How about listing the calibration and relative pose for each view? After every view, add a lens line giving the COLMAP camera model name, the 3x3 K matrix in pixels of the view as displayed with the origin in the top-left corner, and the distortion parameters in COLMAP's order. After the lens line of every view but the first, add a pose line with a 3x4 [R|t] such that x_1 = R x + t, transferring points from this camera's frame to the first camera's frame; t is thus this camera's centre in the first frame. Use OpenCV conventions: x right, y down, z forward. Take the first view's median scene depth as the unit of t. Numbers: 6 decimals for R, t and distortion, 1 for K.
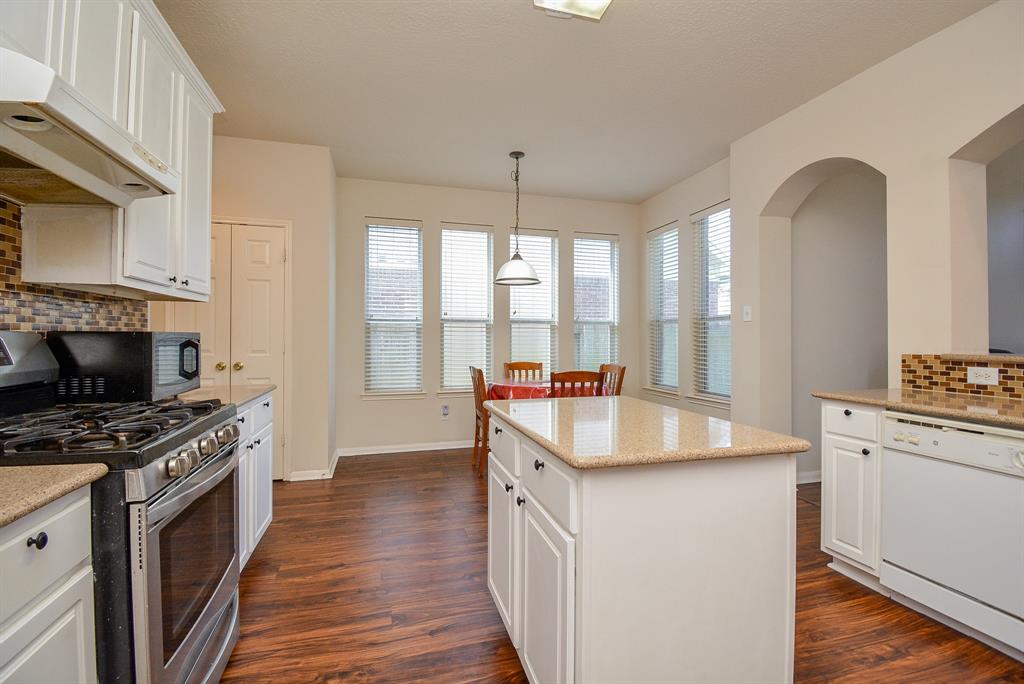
lens RADIAL K [[449.5, 0, 505.9], [0, 449.5, 332.1], [0, 0, 1]] dist [0.005781, -0.017015]
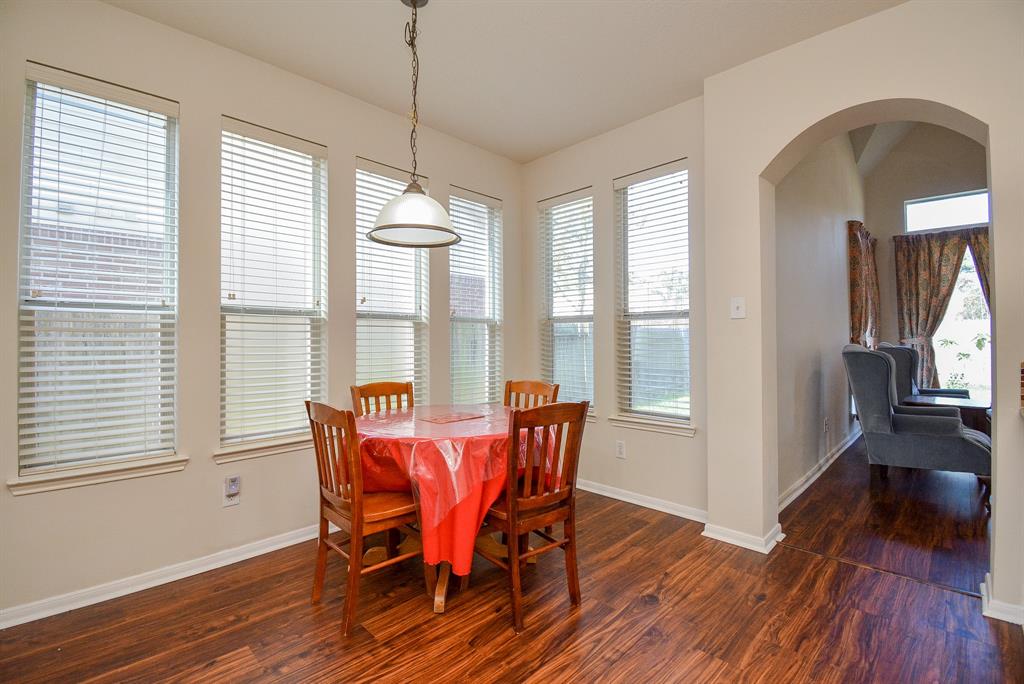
lens RADIAL K [[449.5, 0, 505.9], [0, 449.5, 332.1], [0, 0, 1]] dist [0.005781, -0.017015]
pose [[0.869715, 0.003604, 0.493541, -0.115556], [-0.000542, 0.999980, -0.006348, 0.002786], [-0.493554, 0.005253, 0.869700, 0.402202]]
